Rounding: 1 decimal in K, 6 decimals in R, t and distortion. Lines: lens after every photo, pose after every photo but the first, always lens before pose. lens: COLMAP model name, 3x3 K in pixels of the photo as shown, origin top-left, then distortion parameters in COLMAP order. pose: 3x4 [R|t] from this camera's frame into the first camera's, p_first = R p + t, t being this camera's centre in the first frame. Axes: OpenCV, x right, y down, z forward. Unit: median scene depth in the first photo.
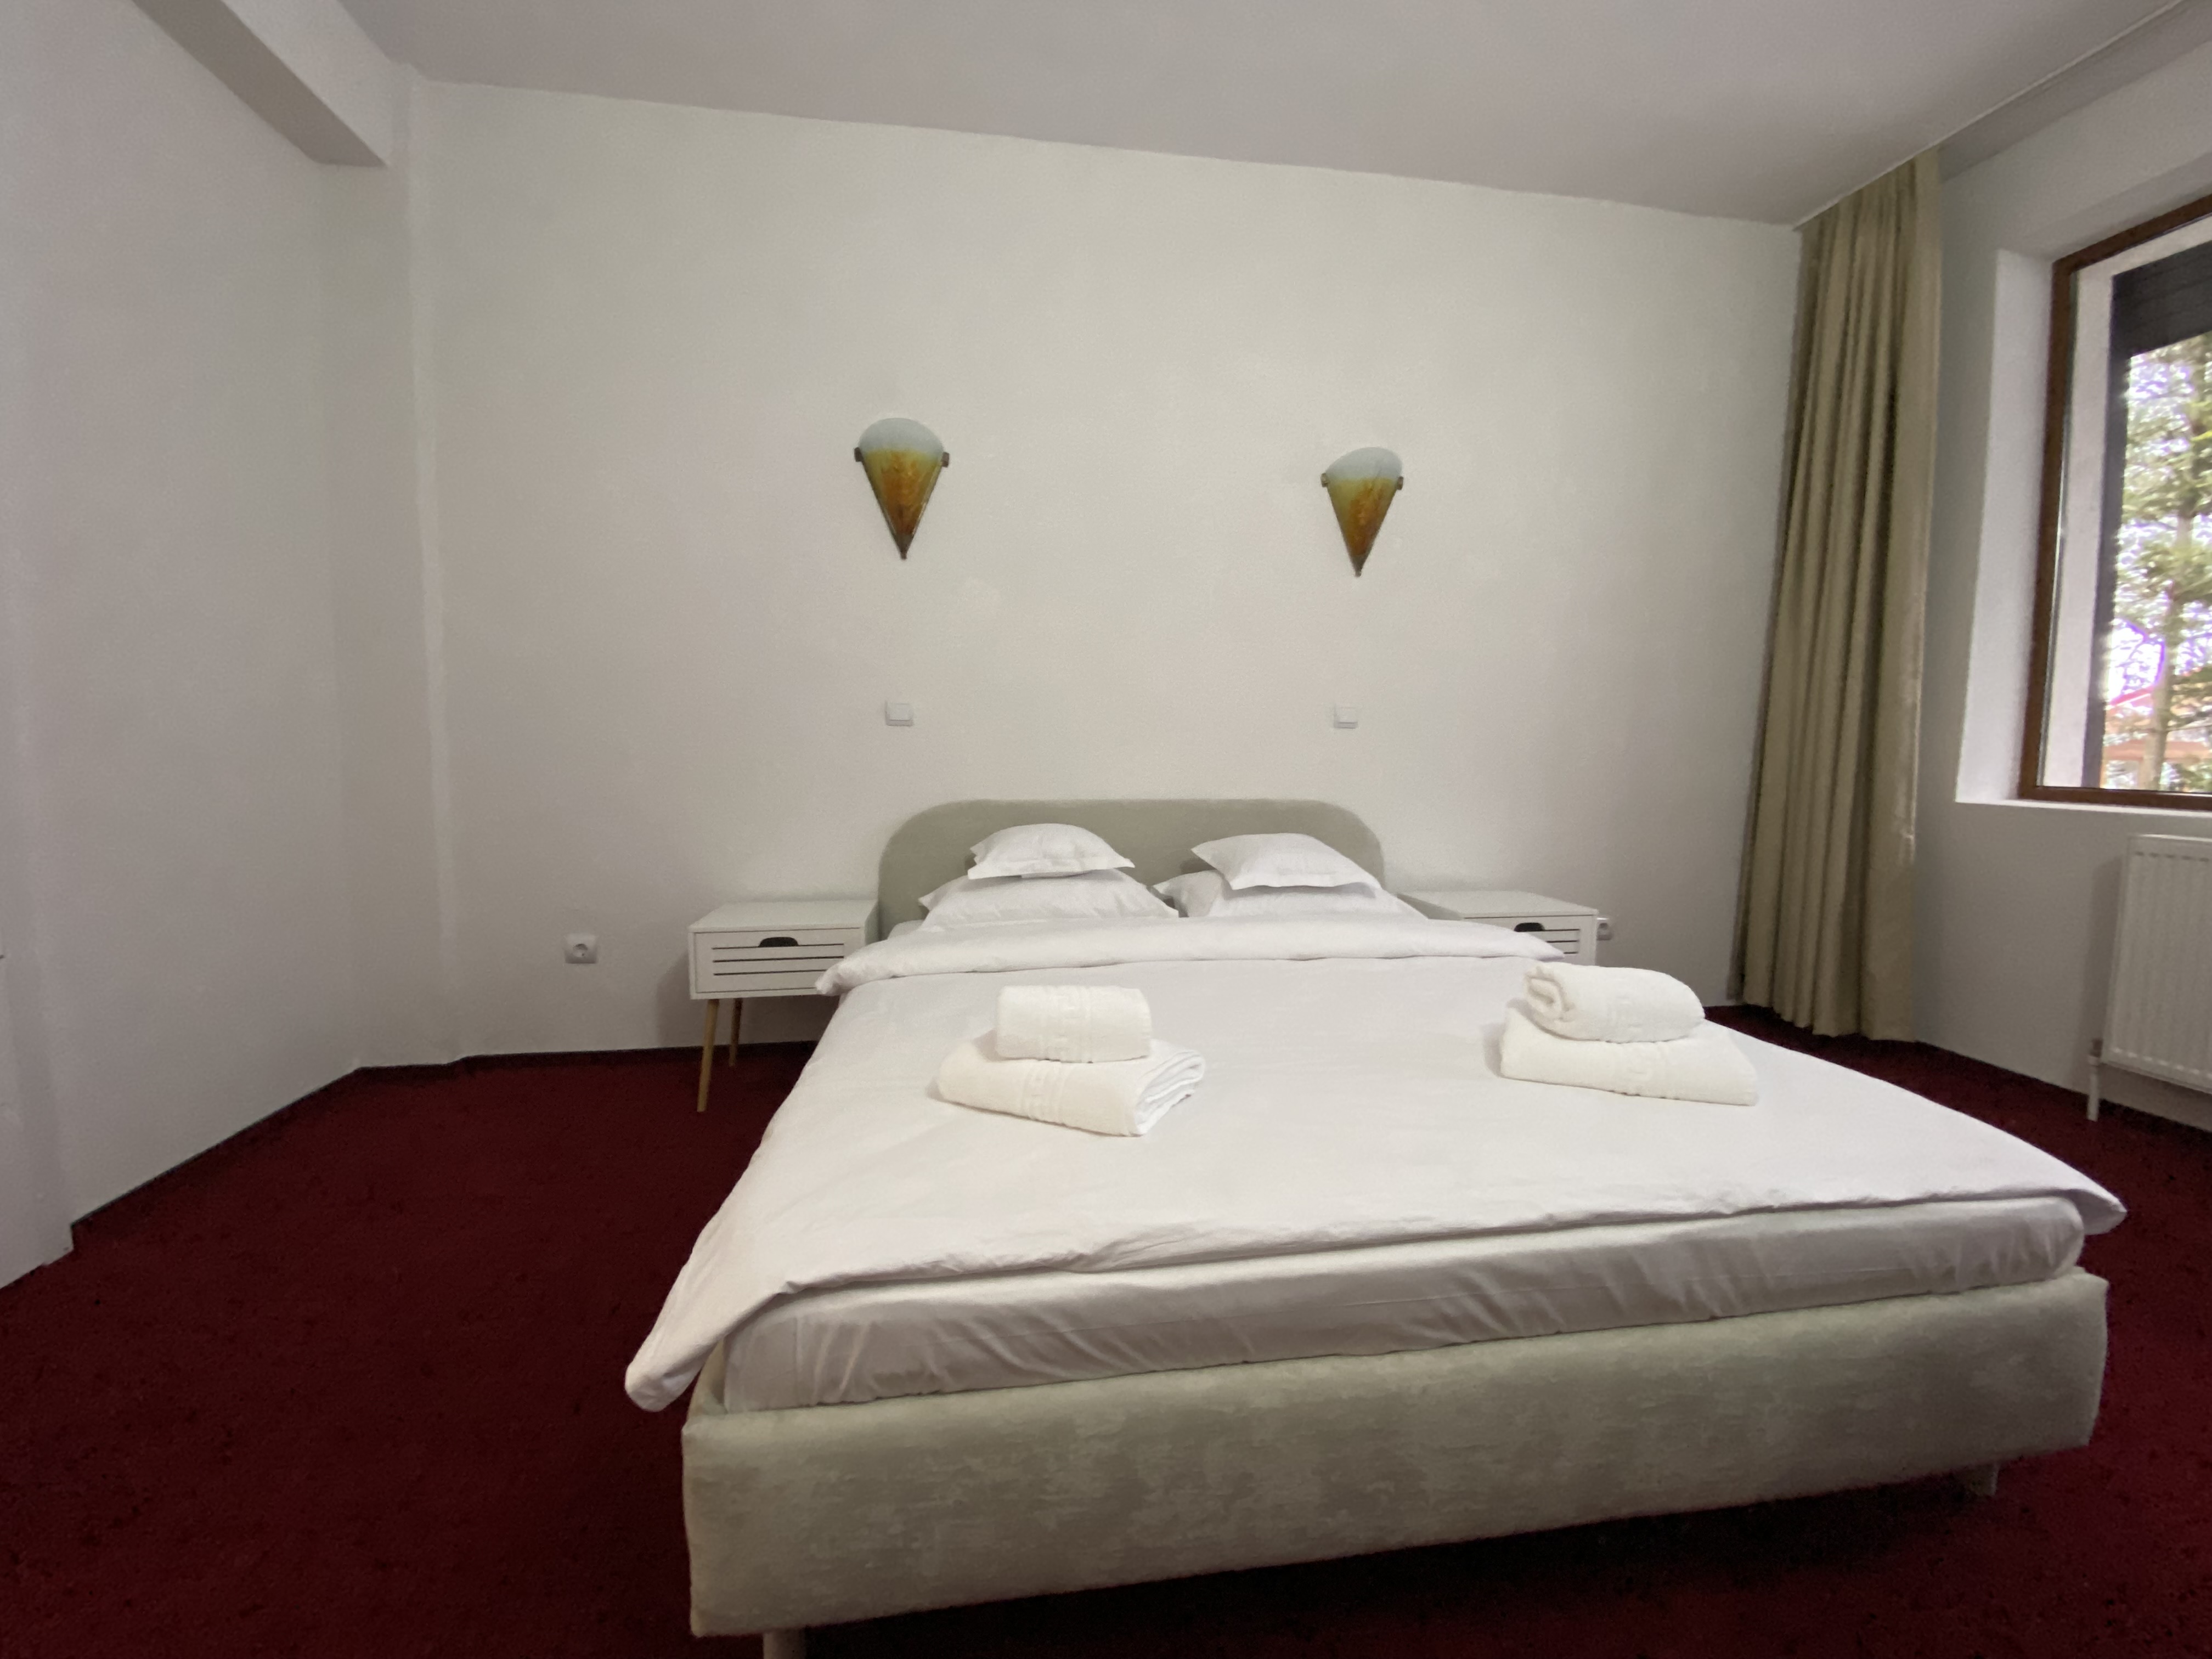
lens RADIAL K [[904.5, 0, 1098.2], [0, 904.5, 830.0], [0, 0, 1]] dist [0.024278, -0.025637]
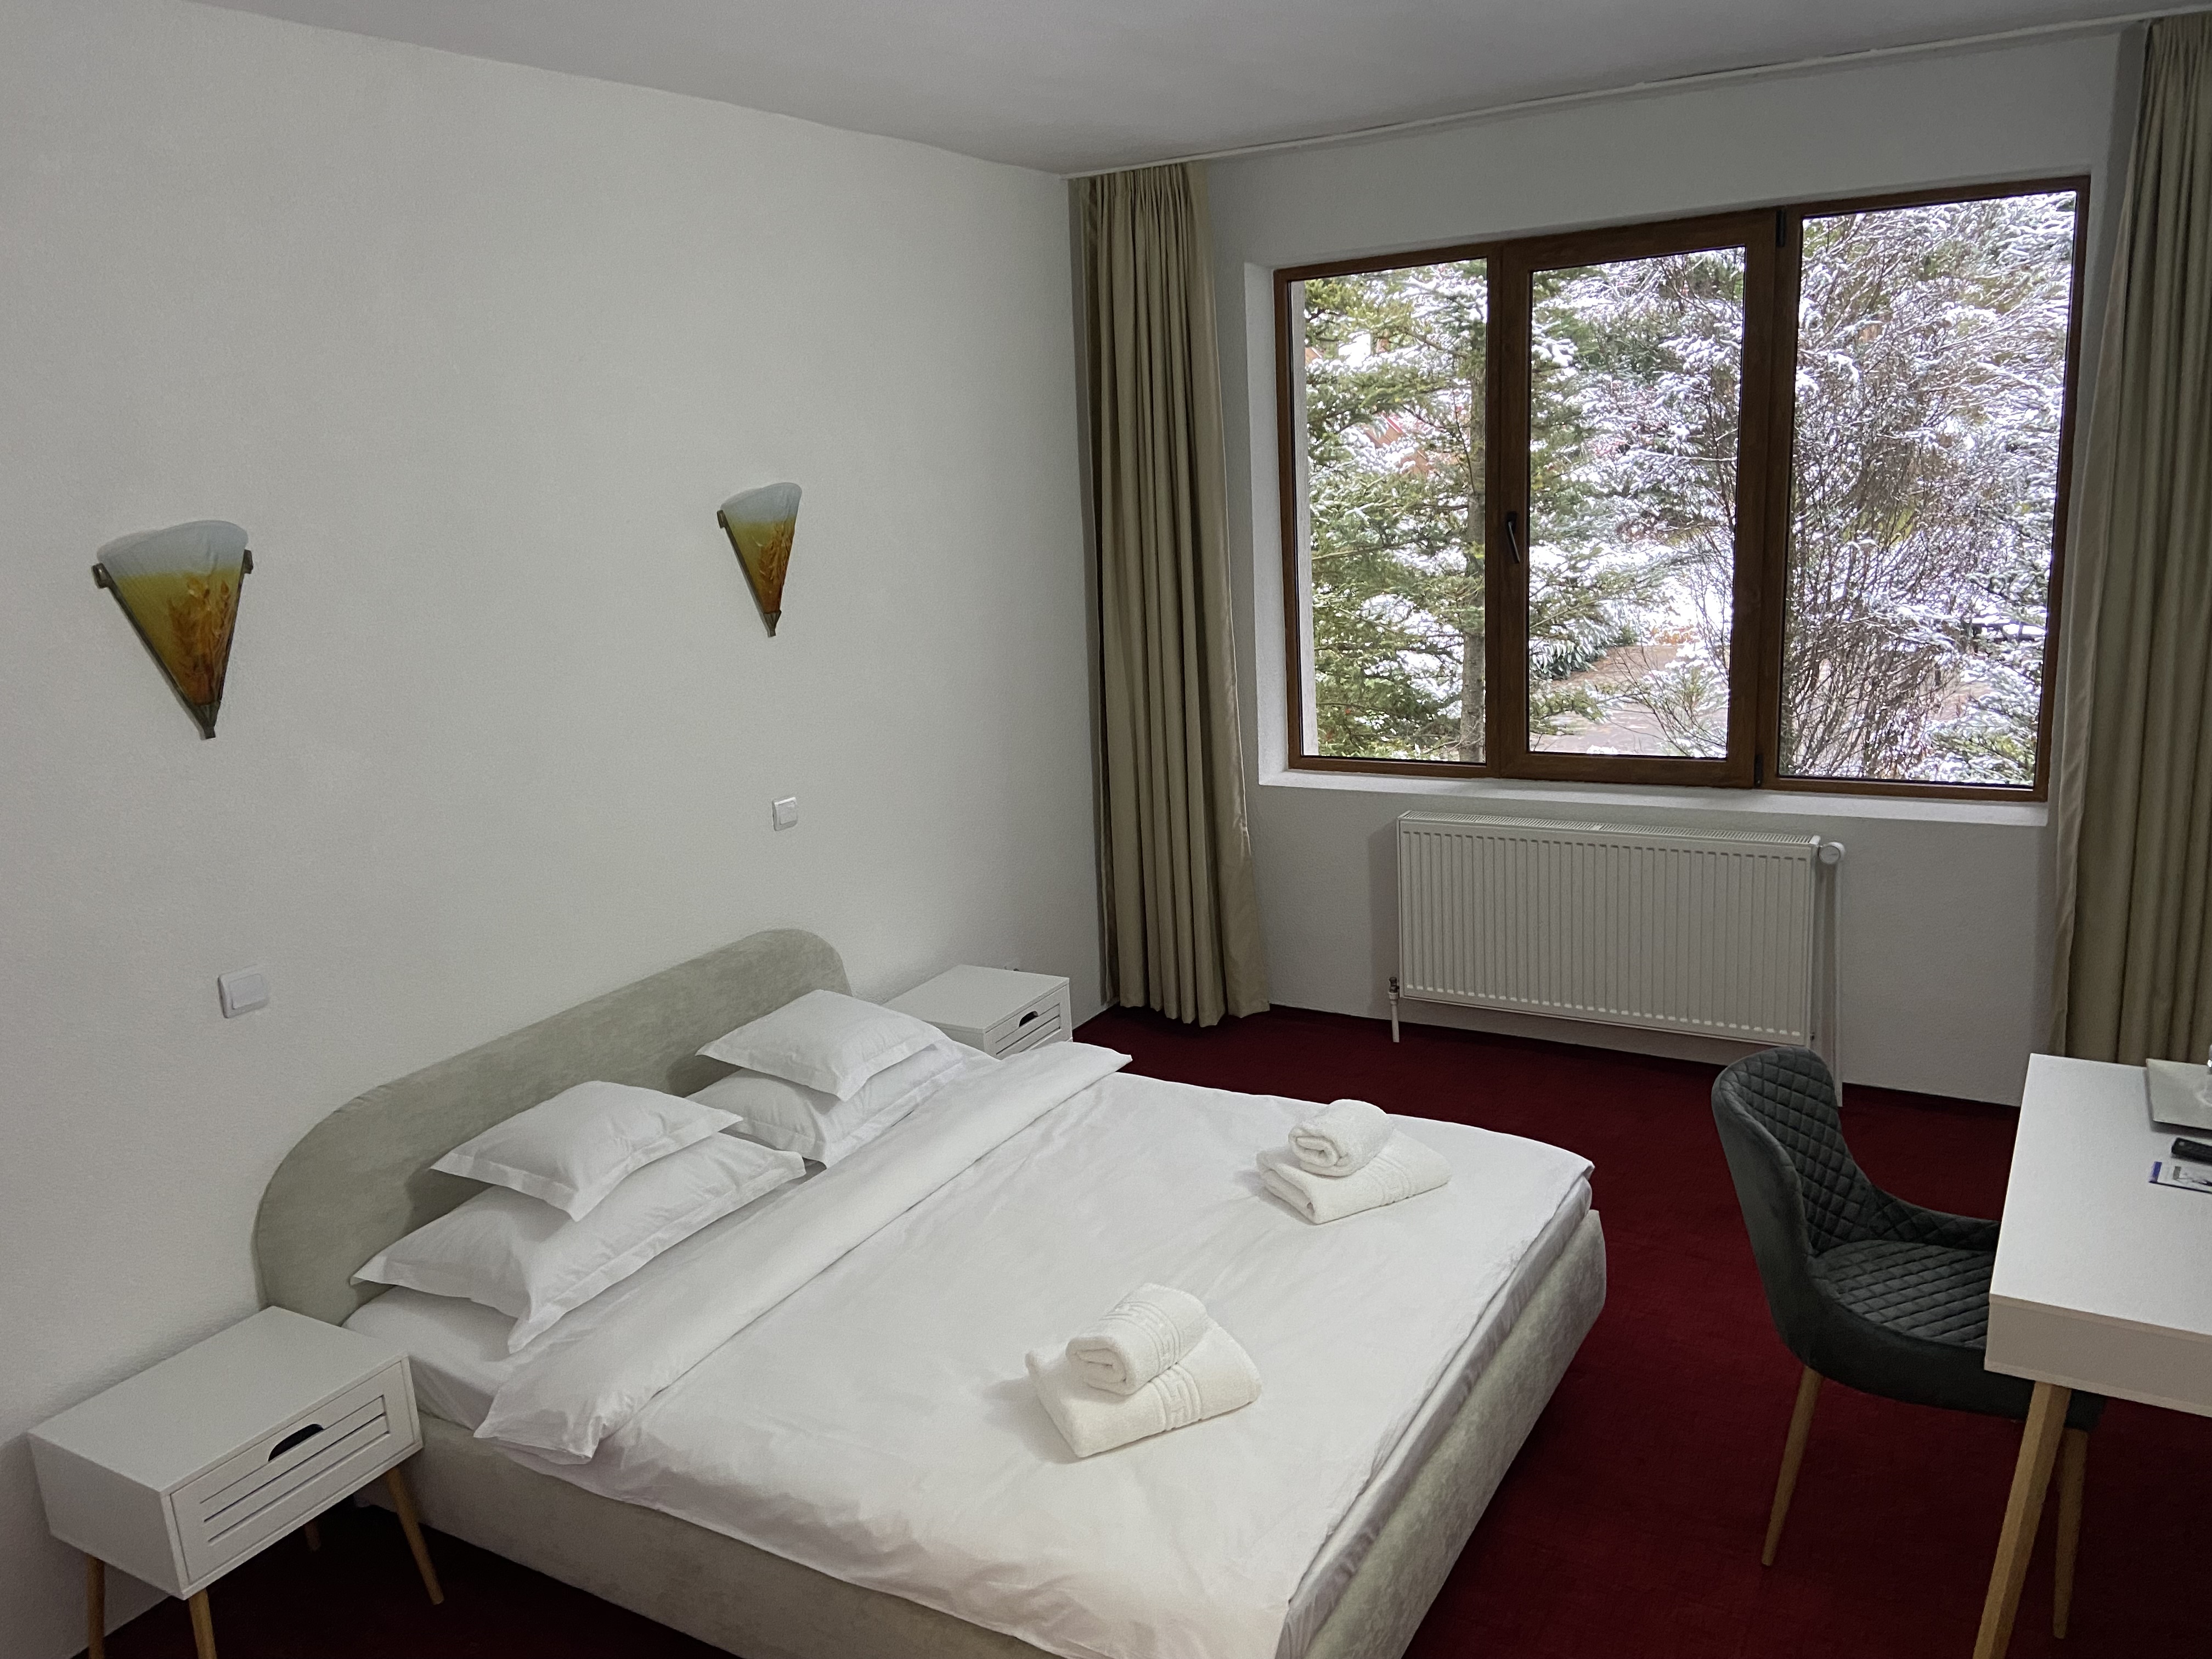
lens RADIAL K [[1667.4, 0, 1106.0], [0, 1667.4, 829.5], [0, 0, 1]] dist [0.119393, -0.153895]
pose [[0.624832, -0.219586, 0.749245, -0.696181], [0.132720, 0.975541, 0.175227, -0.363834], [-0.769396, -0.010048, 0.638693, -0.138970]]
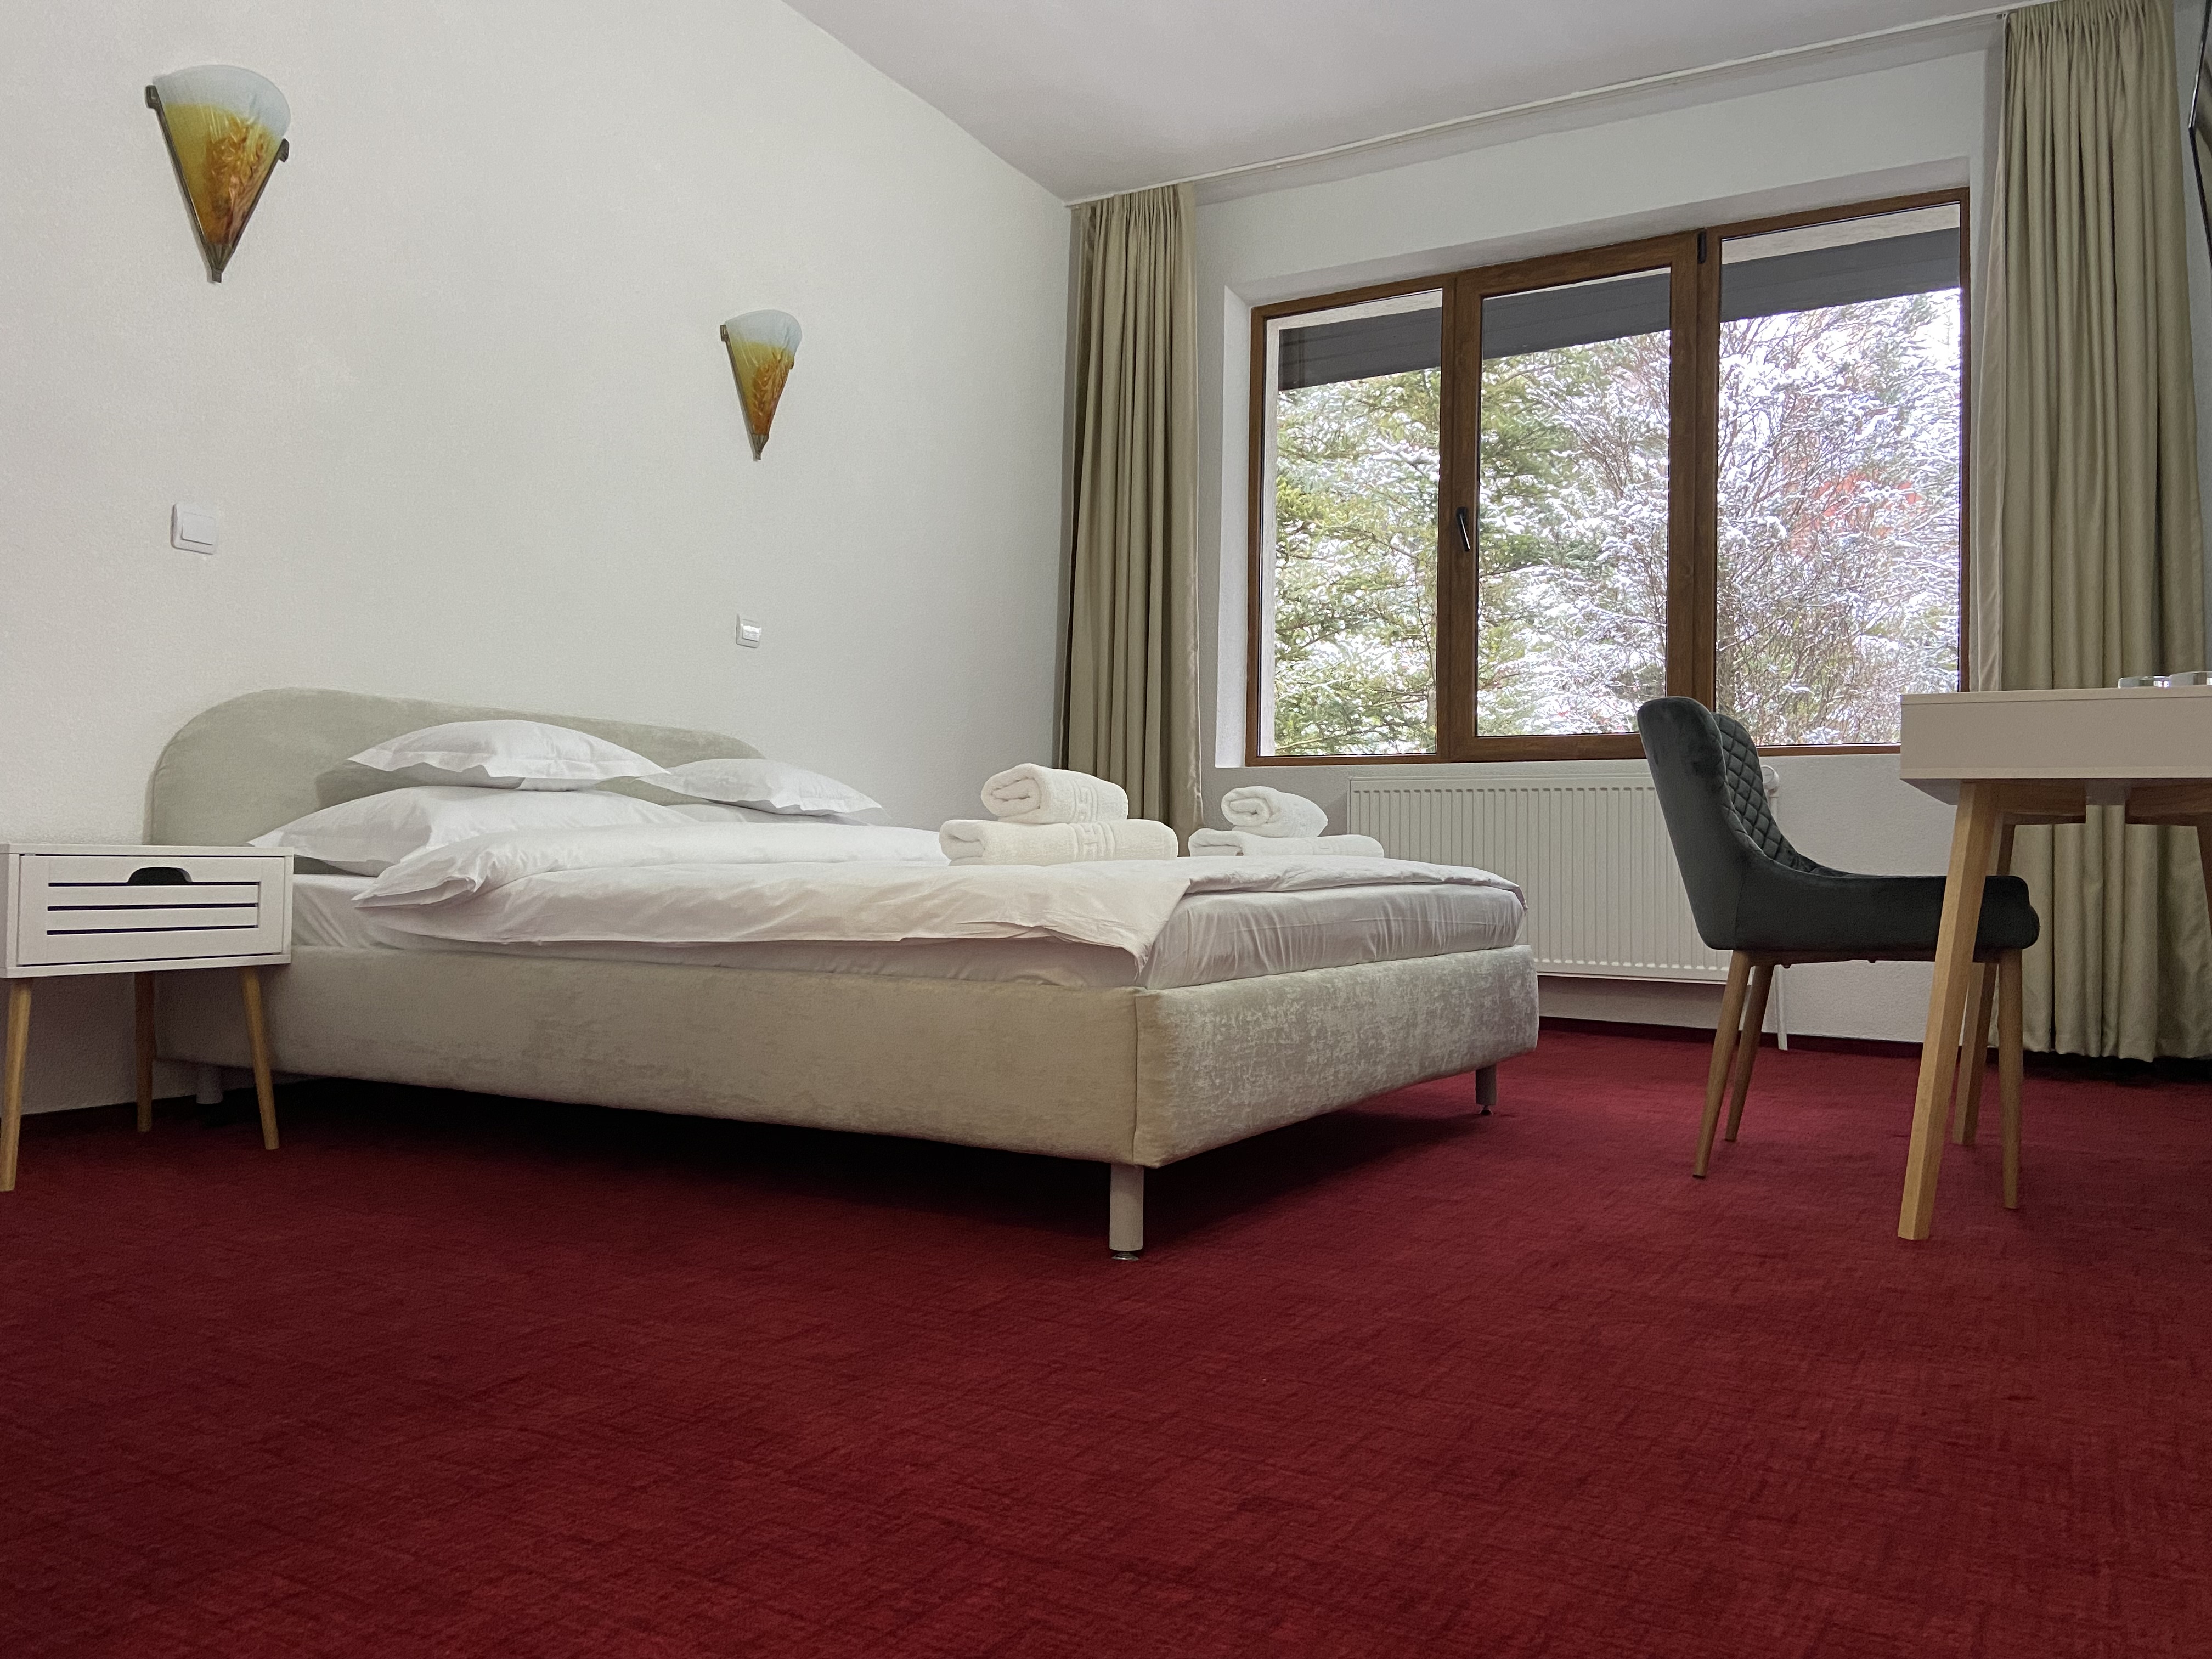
lens RADIAL K [[1667.2, 0, 1124.1], [0, 1667.2, 803.1], [0, 0, 1]] dist [0.116546, -0.144953]
pose [[0.610230, 0.031495, 0.791598, -0.749403], [0.061978, 0.994249, -0.087336, 0.187486], [-0.789796, 0.102357, 0.604769, -0.140031]]
